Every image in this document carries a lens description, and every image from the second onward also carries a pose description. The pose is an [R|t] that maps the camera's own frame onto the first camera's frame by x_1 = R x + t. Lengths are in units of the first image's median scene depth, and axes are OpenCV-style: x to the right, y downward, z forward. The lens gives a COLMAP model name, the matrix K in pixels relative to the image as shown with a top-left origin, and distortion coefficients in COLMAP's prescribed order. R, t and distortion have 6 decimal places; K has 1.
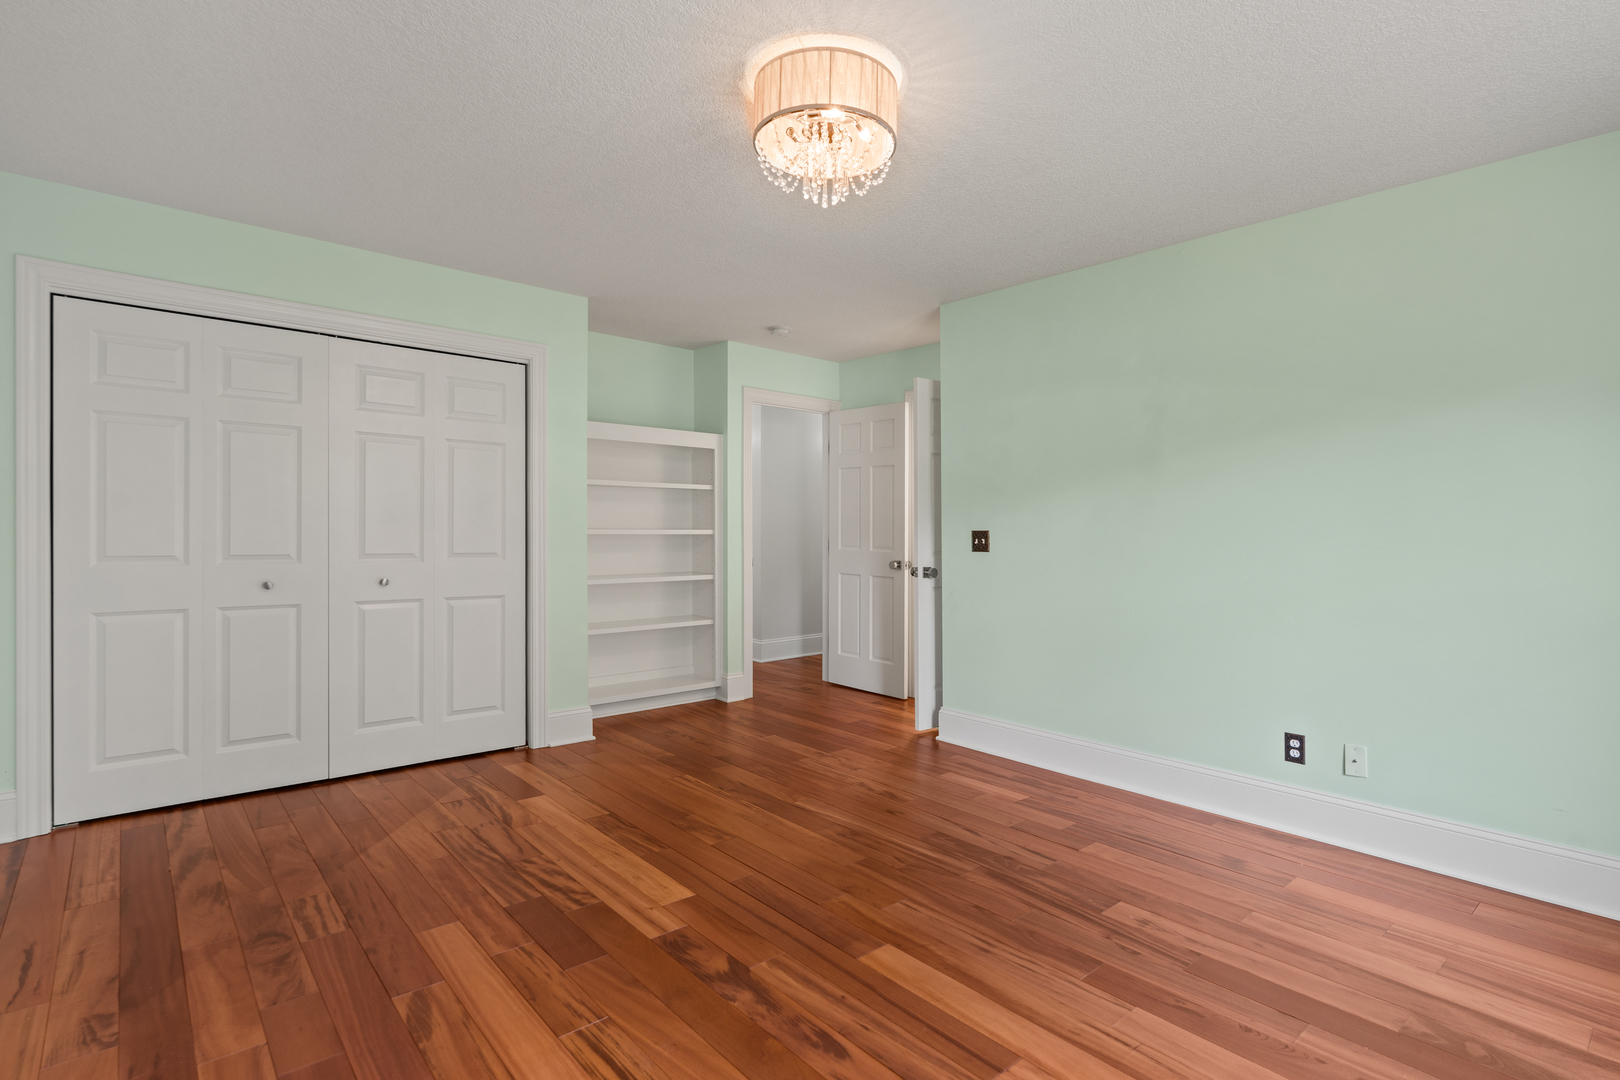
lens RADIAL K [[798.8, 0, 808.6], [0, 798.8, 538.6], [0, 0, 1]] dist [0.004938, 0.000149]
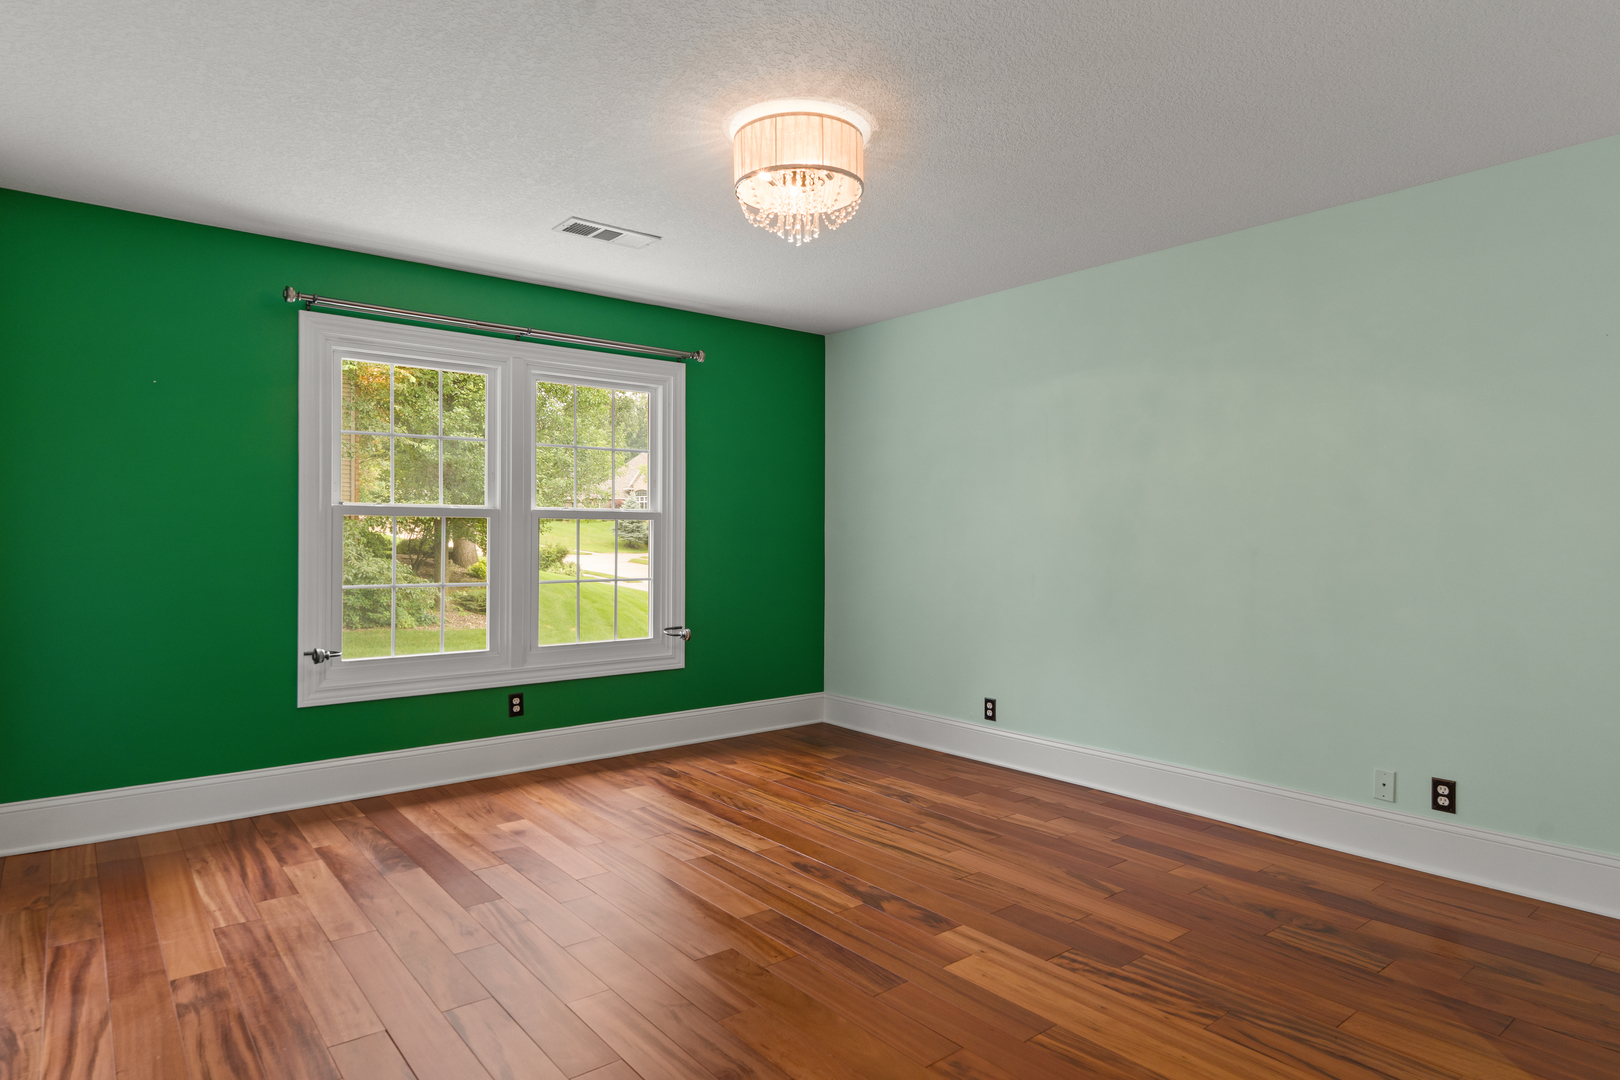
lens RADIAL K [[843.3, 0, 797.8], [0, 843.3, 533.6], [0, 0, 1]] dist [0.000082, -0.000125]
pose [[-0.998804, -0.013831, 0.046906, -0.023051], [-0.013514, 0.999884, 0.007061, -0.020785], [-0.046998, 0.006418, -0.998874, 1.934523]]
